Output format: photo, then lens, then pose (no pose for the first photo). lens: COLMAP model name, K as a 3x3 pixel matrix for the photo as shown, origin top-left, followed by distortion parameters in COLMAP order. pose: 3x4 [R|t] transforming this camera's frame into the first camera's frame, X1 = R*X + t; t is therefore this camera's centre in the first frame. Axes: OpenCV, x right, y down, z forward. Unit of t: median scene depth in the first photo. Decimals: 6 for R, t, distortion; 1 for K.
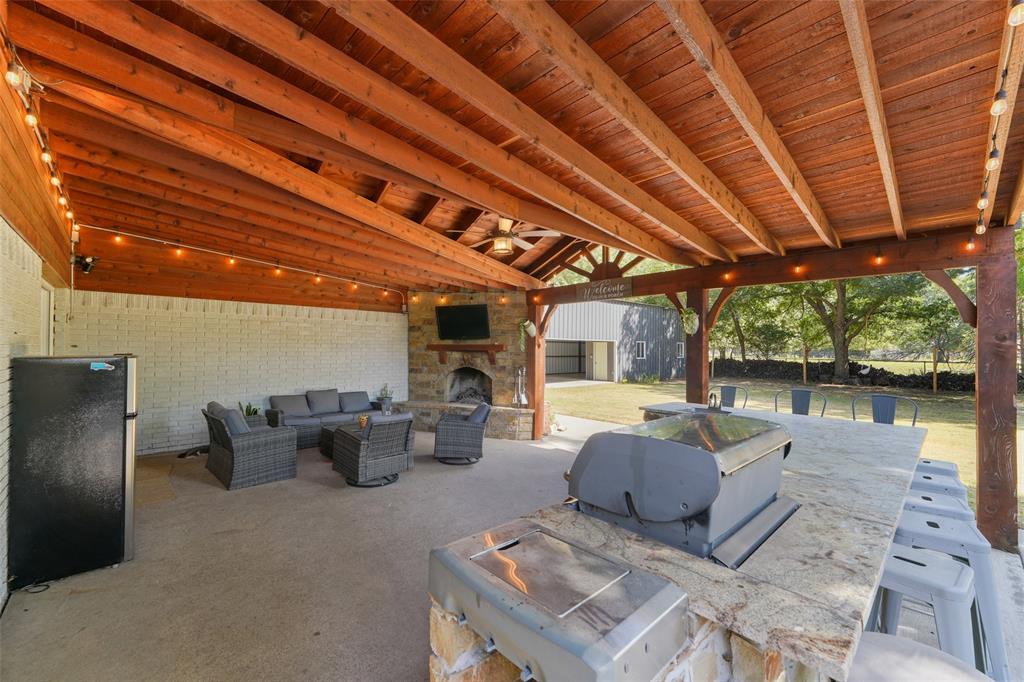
lens RADIAL K [[406.2, 0, 508.5], [0, 406.2, 345.2], [0, 0, 1]] dist [0.000053, -0.000130]
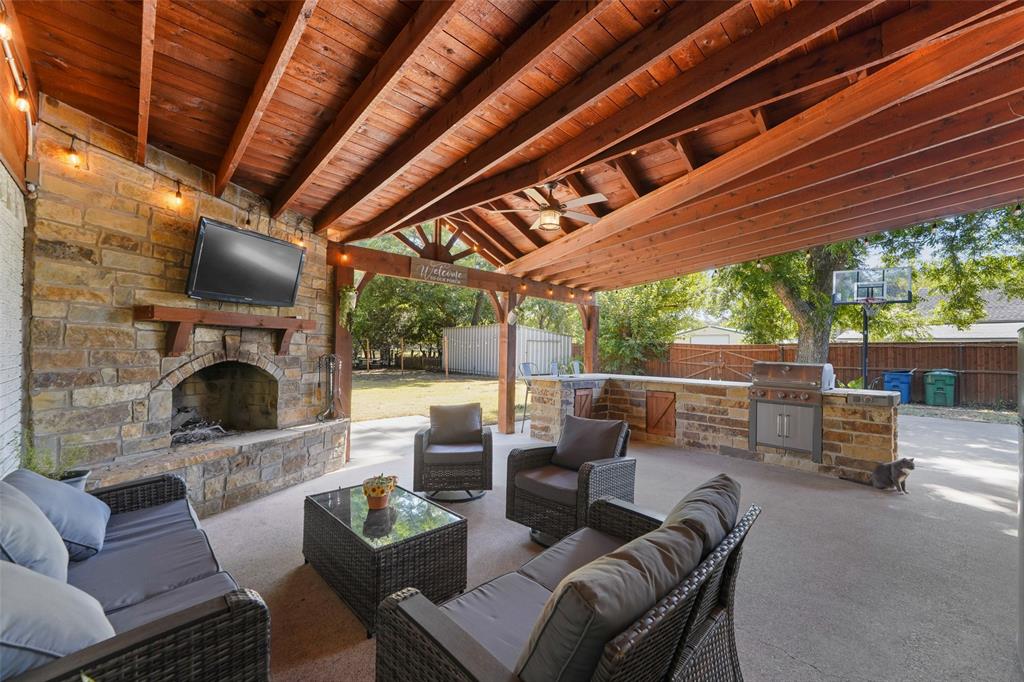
lens RADIAL K [[406.2, 0, 508.5], [0, 406.2, 345.2], [0, 0, 1]] dist [0.000053, -0.000130]
pose [[0.001758, 0.003513, 0.999992, -0.578622], [-0.028125, 0.999598, -0.003462, 0.027214], [-0.999603, -0.028119, 0.001856, 0.671759]]
